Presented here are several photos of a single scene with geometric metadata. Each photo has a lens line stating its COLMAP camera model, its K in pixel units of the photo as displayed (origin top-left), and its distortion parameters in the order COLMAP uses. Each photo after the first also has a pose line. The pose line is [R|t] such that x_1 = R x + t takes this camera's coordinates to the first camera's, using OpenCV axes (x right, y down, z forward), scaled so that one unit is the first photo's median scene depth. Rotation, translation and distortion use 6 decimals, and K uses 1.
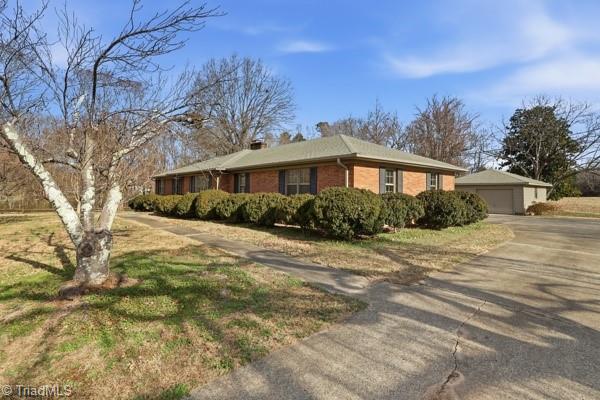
lens RADIAL K [[286.2, 0, 301.6], [0, 286.2, 198.2], [0, 0, 1]] dist [0.018584, 0.000282]
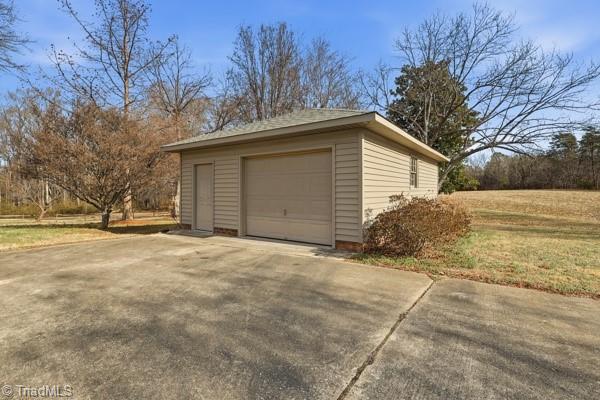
lens RADIAL K [[286.2, 0, 298.6], [0, 286.2, 197.9], [0, 0, 1]] dist [0.018584, 0.000282]
pose [[0.969358, -0.008545, 0.245502, 0.562269], [0.005502, 0.999899, 0.013079, 0.008226], [-0.245589, -0.011328, 0.969308, 0.664287]]
